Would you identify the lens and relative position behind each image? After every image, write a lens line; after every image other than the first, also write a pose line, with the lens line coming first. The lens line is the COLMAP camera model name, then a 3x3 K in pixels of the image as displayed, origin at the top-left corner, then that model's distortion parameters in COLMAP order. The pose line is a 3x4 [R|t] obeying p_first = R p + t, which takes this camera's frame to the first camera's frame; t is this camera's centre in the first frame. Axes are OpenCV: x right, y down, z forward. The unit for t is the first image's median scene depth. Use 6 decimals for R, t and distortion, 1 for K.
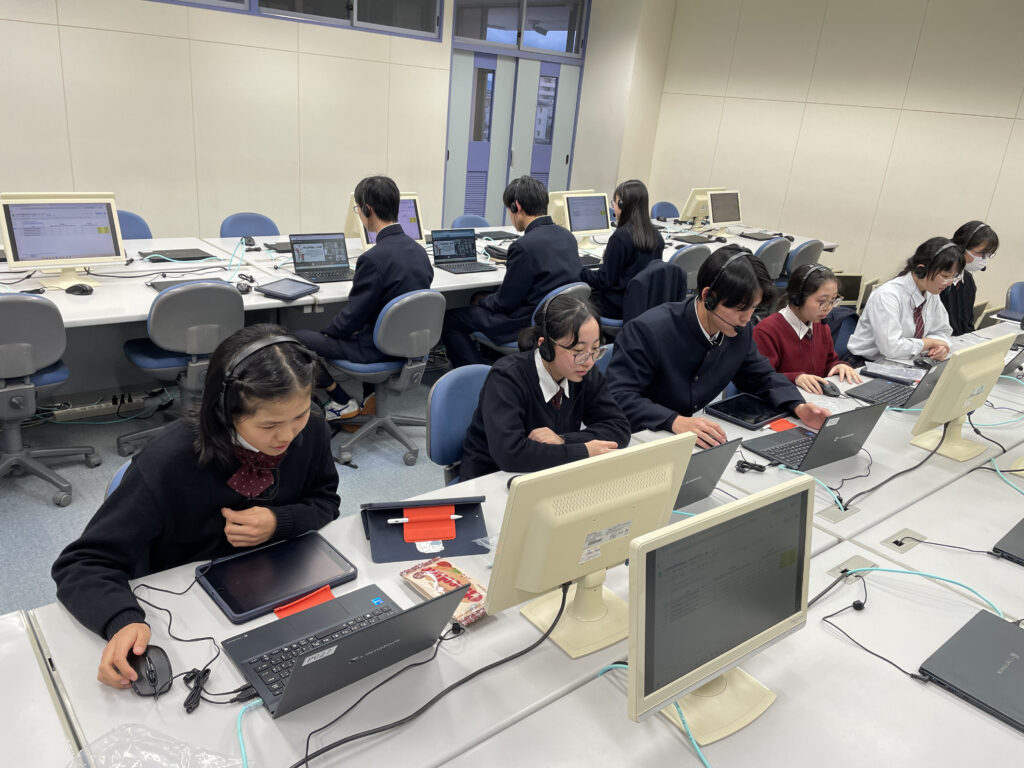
lens RADIAL K [[775.2, 0, 512.0], [0, 775.2, 384.0], [0, 0, 1]] dist [0.010272, -0.002545]
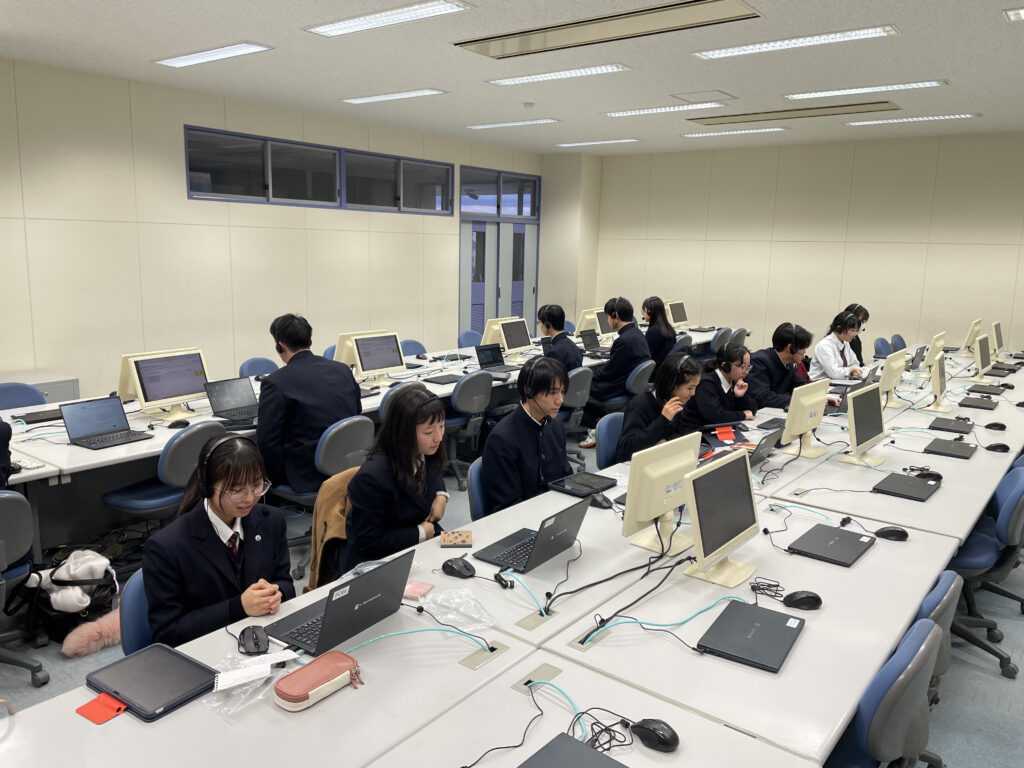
lens RADIAL K [[775.2, 0, 512.0], [0, 775.2, 384.0], [0, 0, 1]] dist [0.010272, -0.002545]
pose [[0.975569, -0.103590, 0.193735, -0.349552], [0.134249, 0.979147, -0.152472, 0.089711], [-0.173901, 0.174755, 0.969133, -0.361308]]
